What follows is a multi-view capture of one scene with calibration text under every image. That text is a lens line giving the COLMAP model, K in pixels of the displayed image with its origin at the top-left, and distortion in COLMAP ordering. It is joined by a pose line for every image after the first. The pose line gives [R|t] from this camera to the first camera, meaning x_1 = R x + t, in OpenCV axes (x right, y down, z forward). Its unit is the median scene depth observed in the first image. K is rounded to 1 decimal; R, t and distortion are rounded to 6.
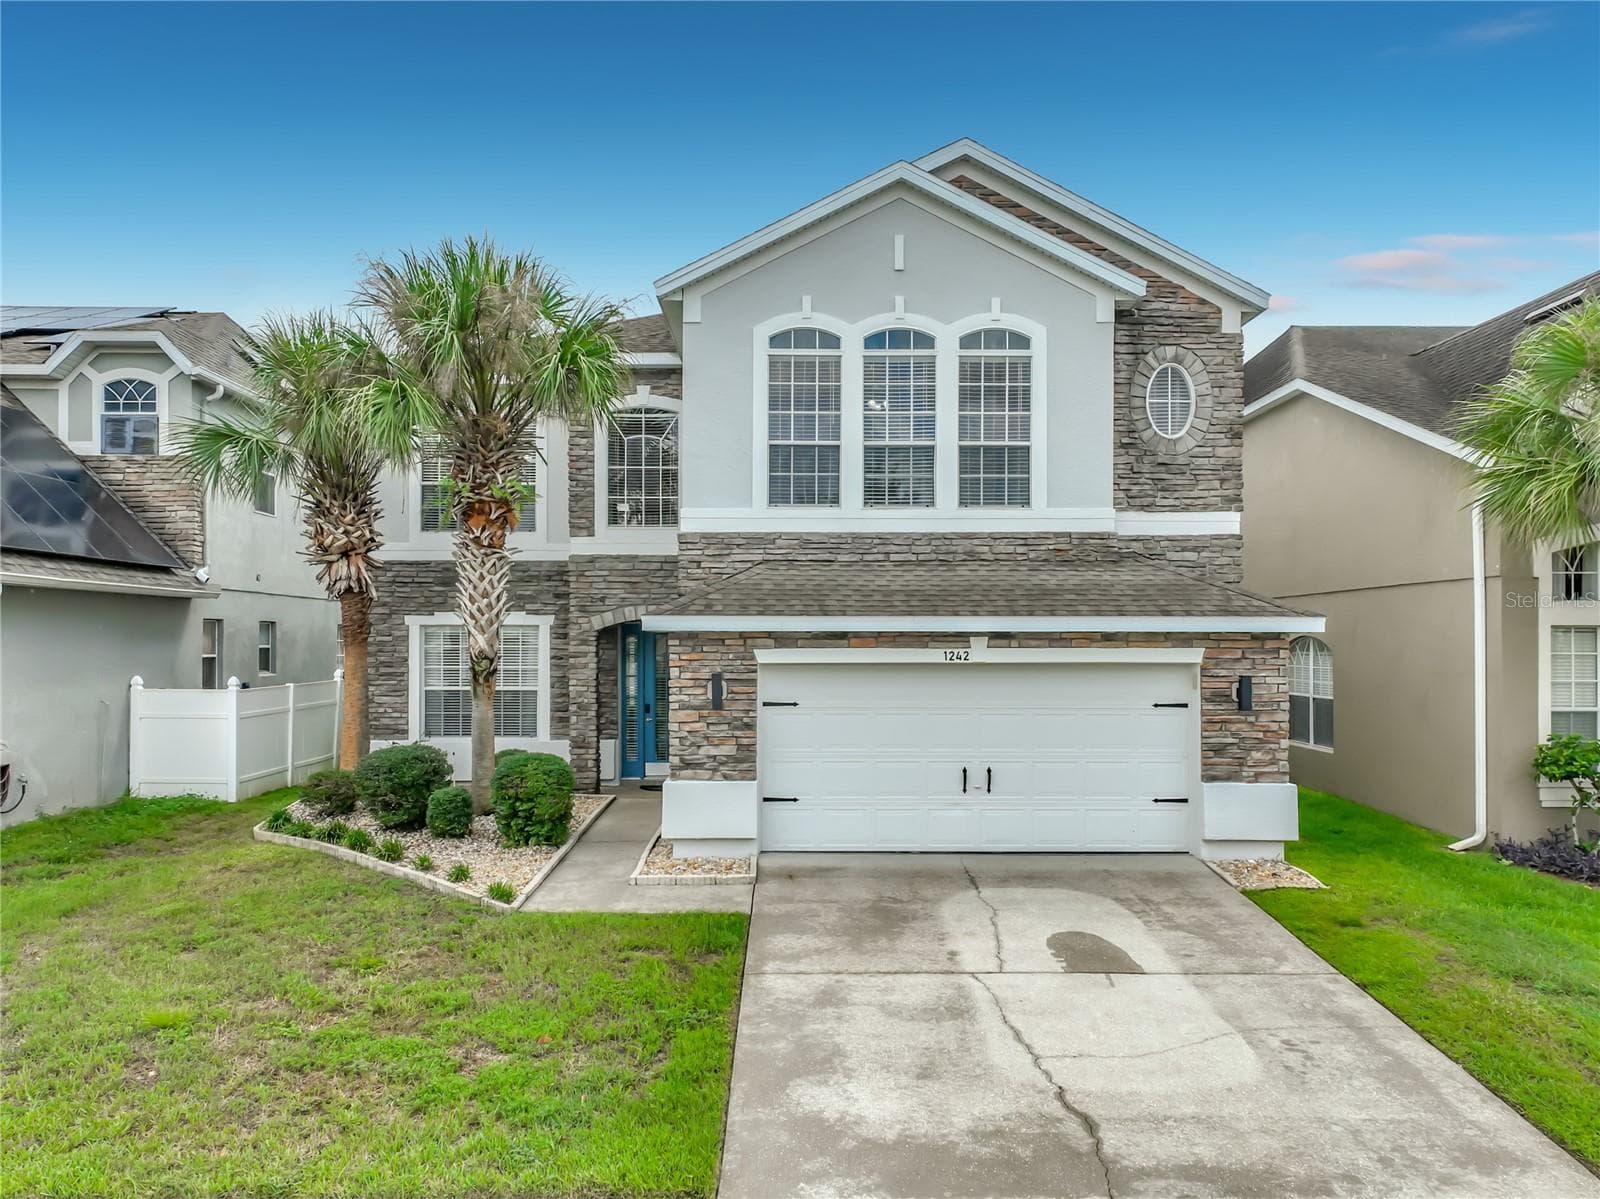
lens RADIAL K [[1150.2, 0, 809.1], [0, 1150.2, 634.7], [0, 0, 1]] dist [0.005385, 0.001516]
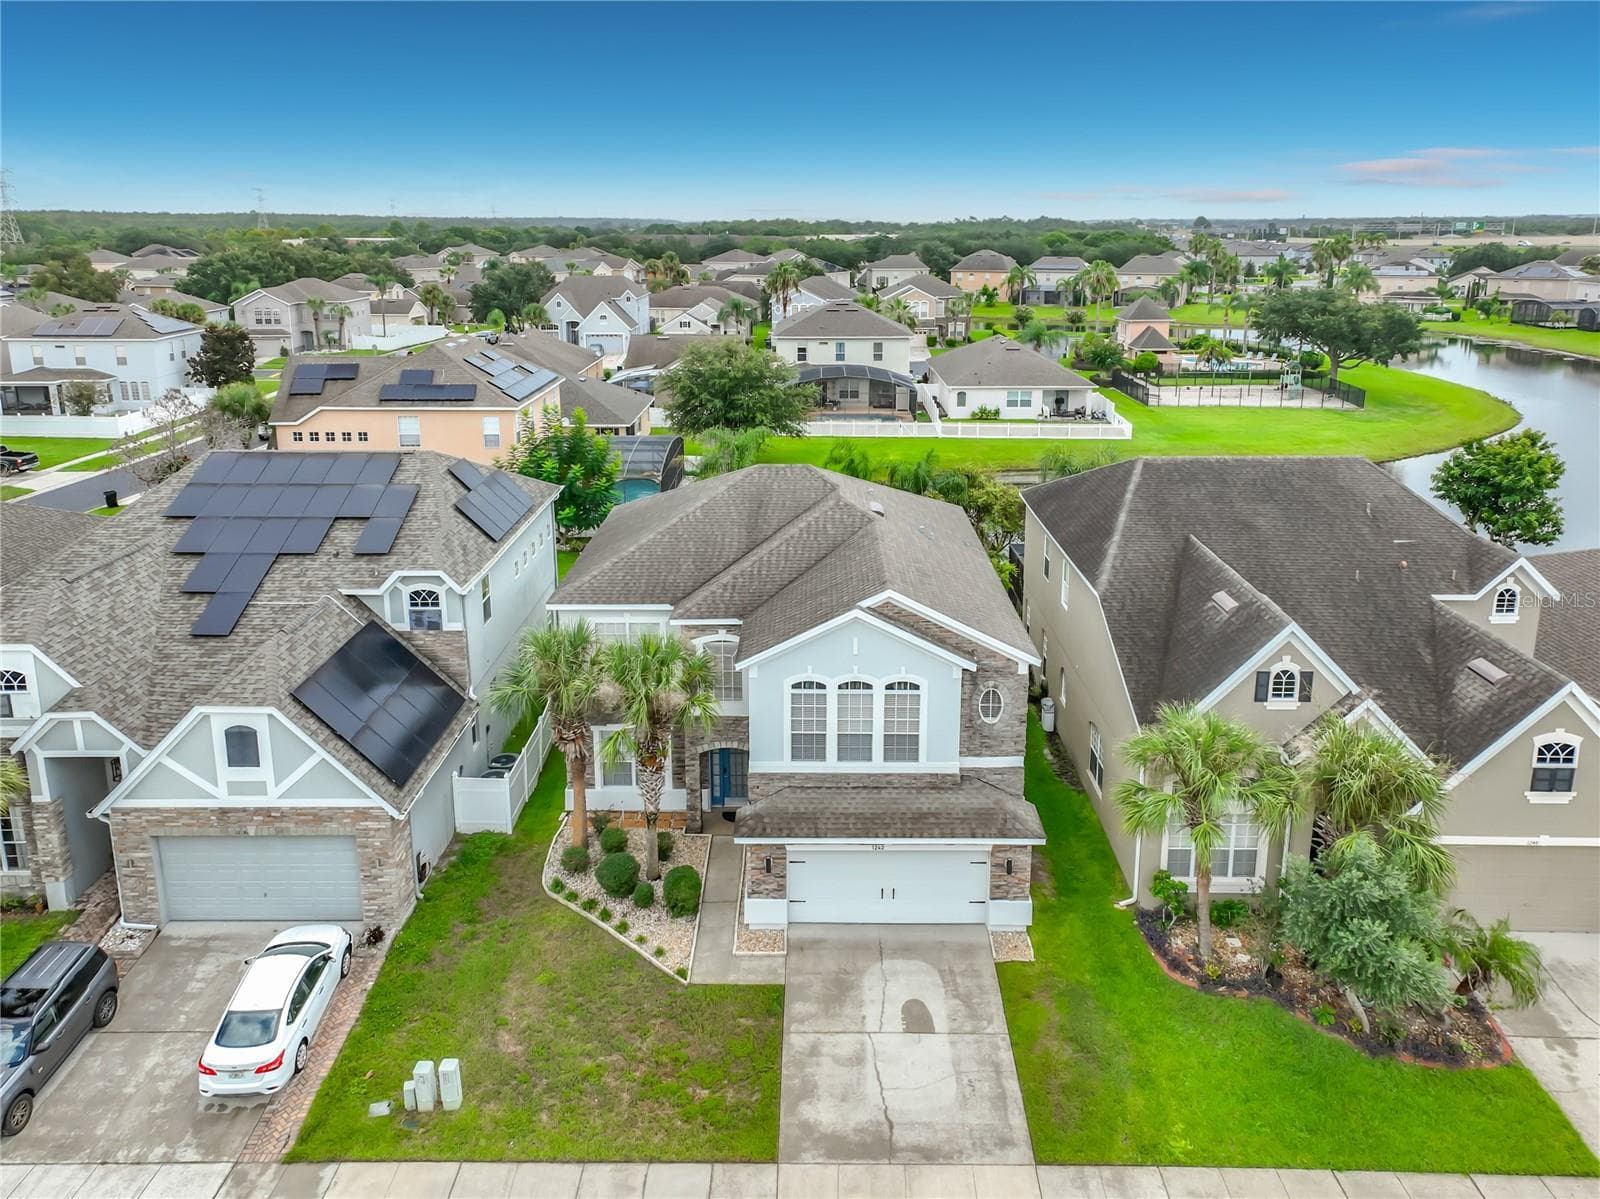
lens RADIAL K [[1183.4, 0, 816.8], [0, 1183.4, 476.5], [0, 0, 1]] dist [0.006255, 0.000506]
pose [[0.999878, 0.001662, -0.015523, 0.042514], [0.001949, 0.973254, 0.229725, -1.095528], [0.015489, -0.229727, 0.973132, -0.946591]]
